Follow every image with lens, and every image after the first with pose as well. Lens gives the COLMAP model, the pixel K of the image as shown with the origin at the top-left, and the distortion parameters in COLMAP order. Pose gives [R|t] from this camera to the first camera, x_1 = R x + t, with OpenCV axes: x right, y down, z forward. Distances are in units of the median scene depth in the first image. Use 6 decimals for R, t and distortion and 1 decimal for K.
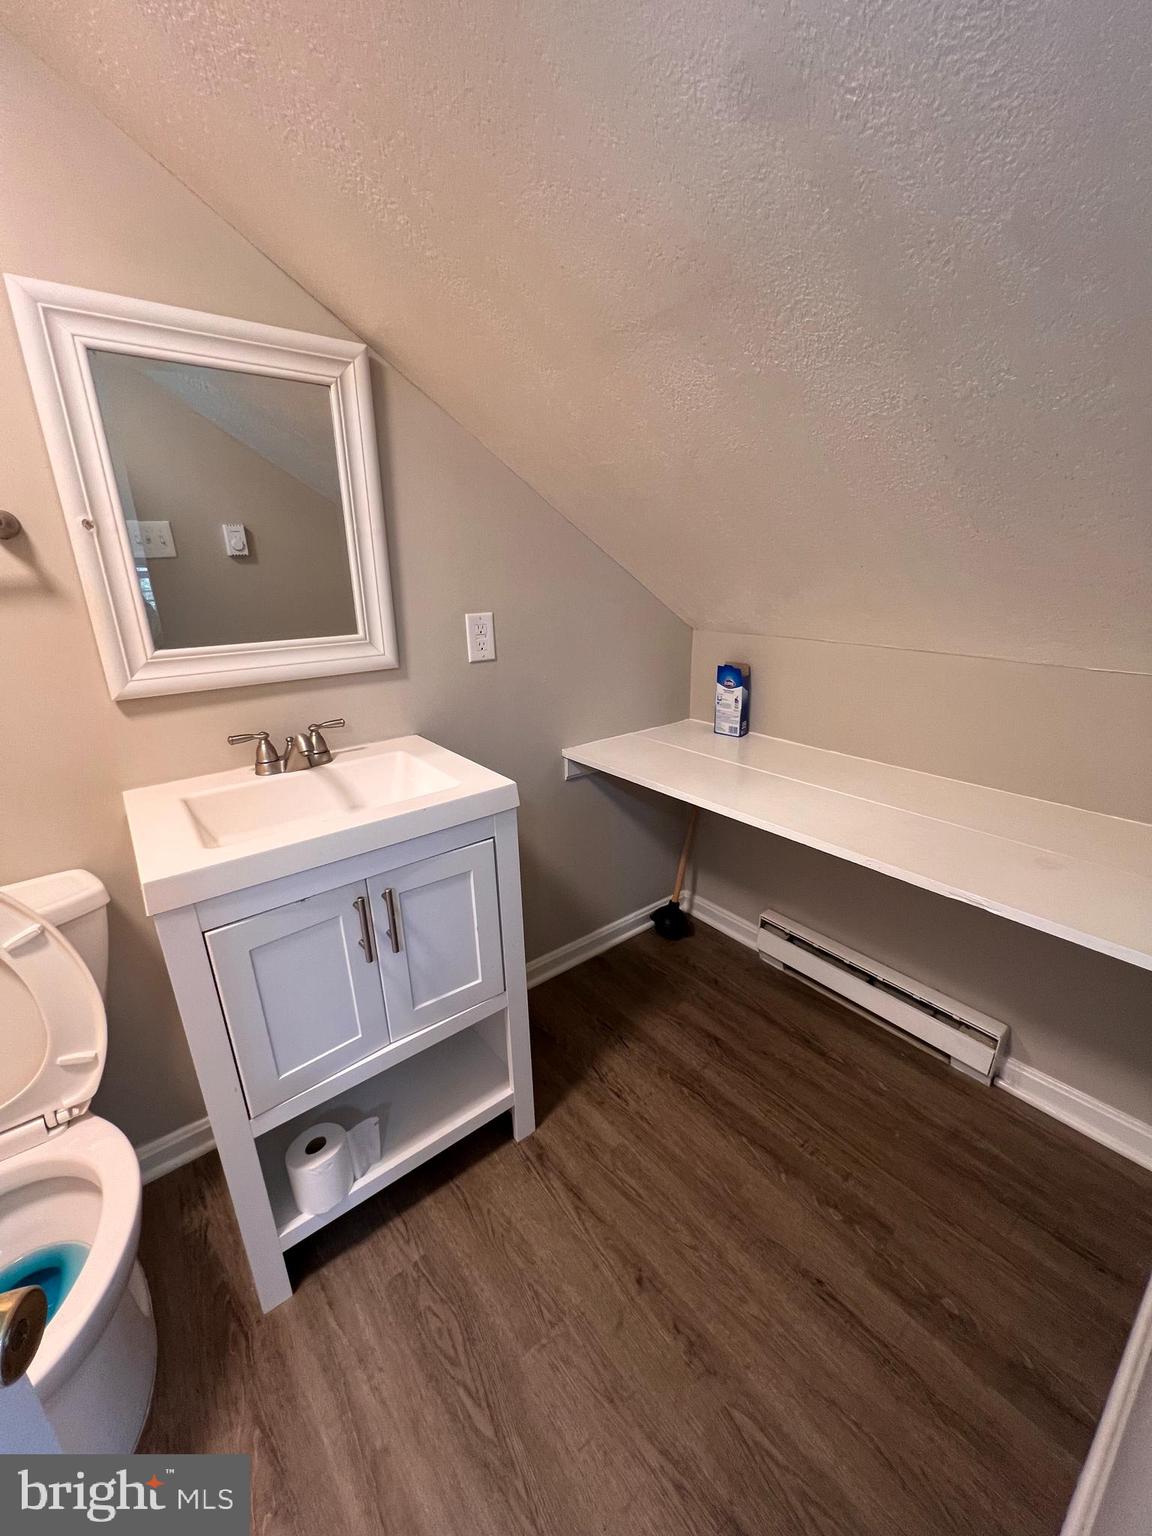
lens RADIAL K [[614.9, 0, 579.3], [0, 614.9, 766.0], [0, 0, 1]] dist [-0.001169, -0.000320]
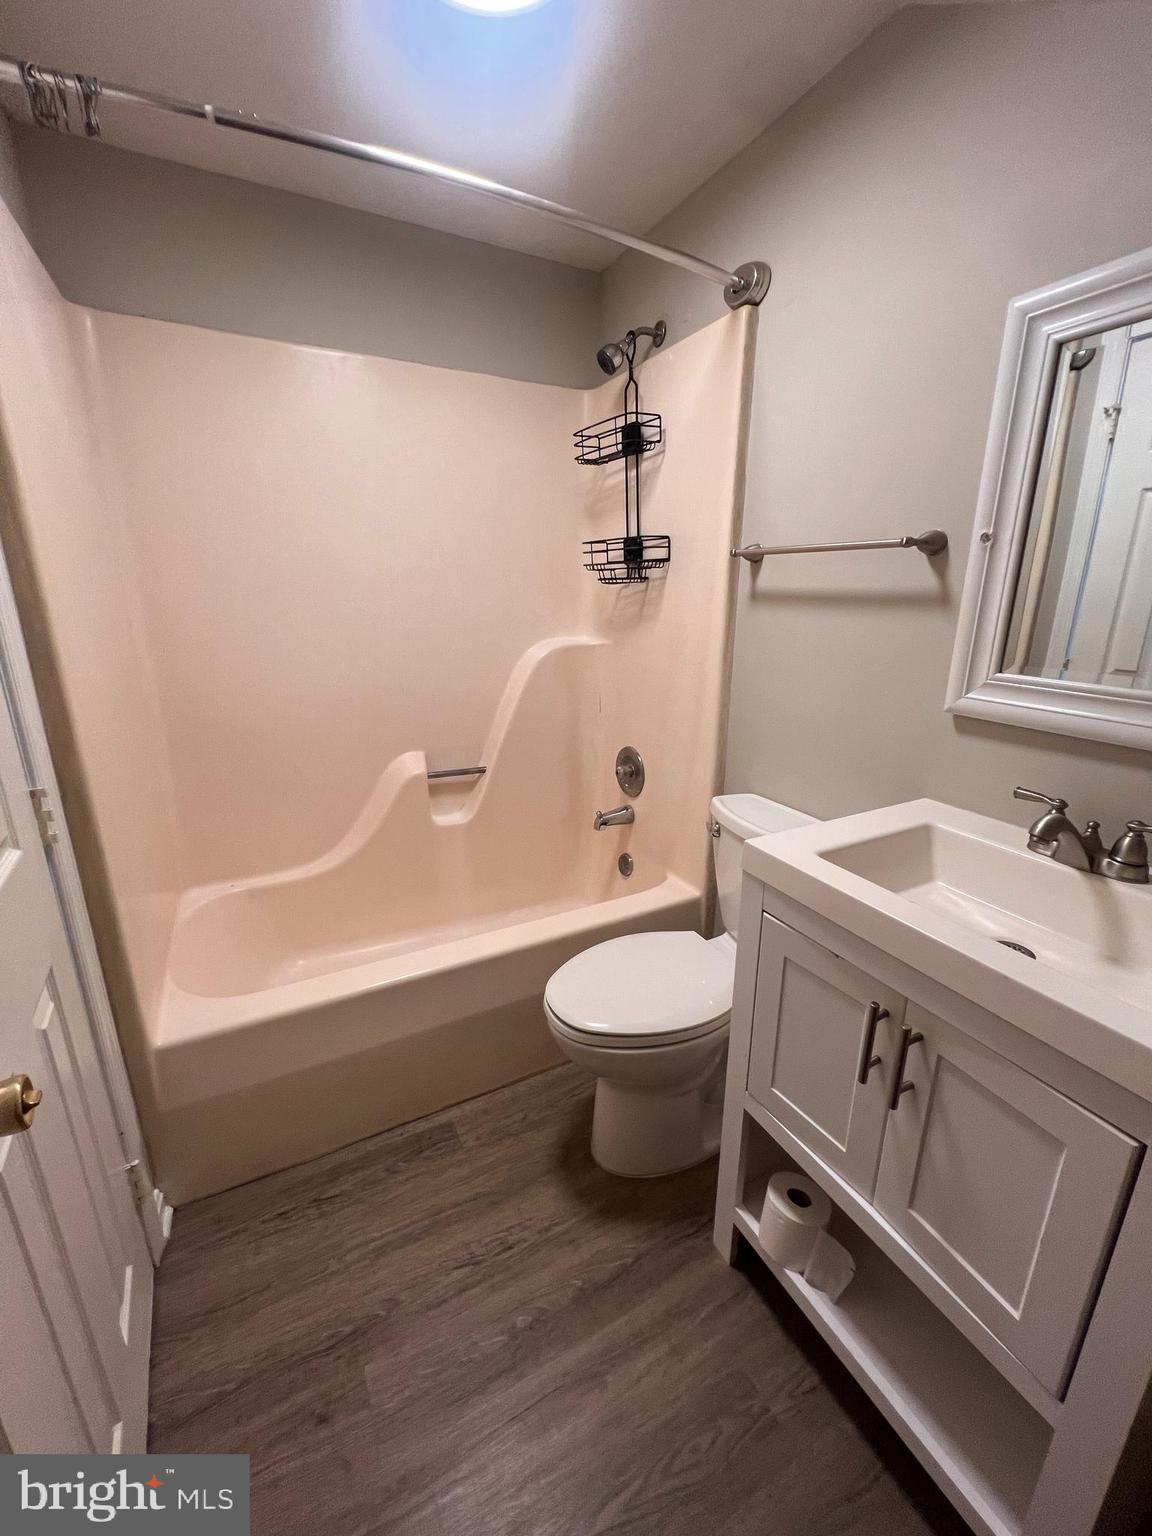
lens RADIAL K [[614.9, 0, 579.3], [0, 614.9, 766.0], [0, 0, 1]] dist [-0.001169, -0.000320]
pose [[-0.190164, 0.293196, -0.936949, 0.331102], [-0.305017, 0.889491, 0.340251, -0.189932], [0.933168, 0.350489, -0.079719, 0.555894]]
